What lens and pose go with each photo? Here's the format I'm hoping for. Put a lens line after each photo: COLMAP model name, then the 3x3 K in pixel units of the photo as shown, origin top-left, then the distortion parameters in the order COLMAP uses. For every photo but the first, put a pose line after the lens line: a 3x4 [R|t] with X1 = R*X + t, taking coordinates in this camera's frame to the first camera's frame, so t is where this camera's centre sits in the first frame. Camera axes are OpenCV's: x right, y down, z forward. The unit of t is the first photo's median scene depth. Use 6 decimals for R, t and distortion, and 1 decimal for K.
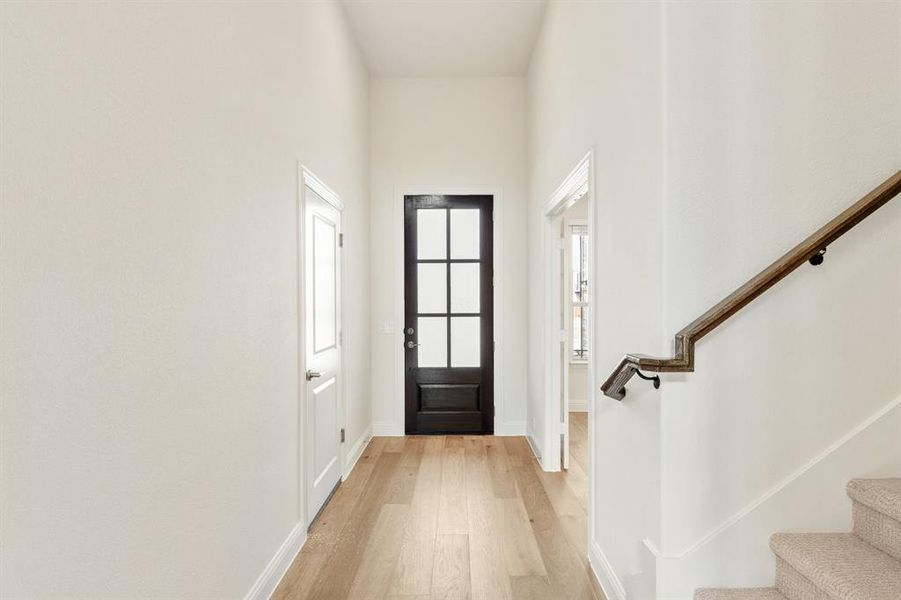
lens RADIAL K [[363.8, 0, 450.6], [0, 363.8, 303.0], [0, 0, 1]] dist [-0.002534, 0.000122]
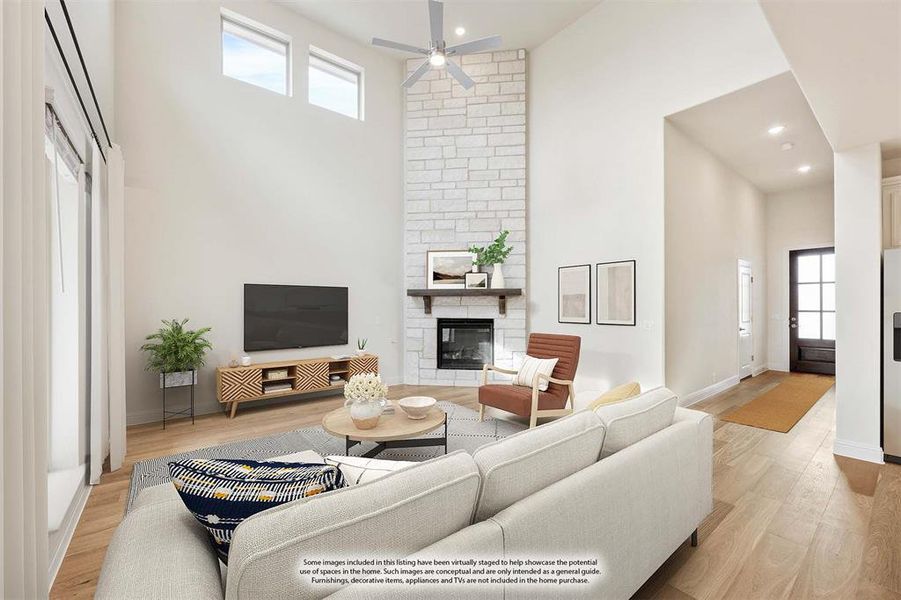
lens RADIAL K [[363.8, 0, 454.7], [0, 363.8, 303.9], [0, 0, 1]] dist [-0.002534, 0.000122]
pose [[0.590627, -0.001341, -0.806944, 0.396751], [-0.003050, 0.999988, -0.003895, 0.007799], [0.806939, 0.004762, 0.590616, -1.658950]]
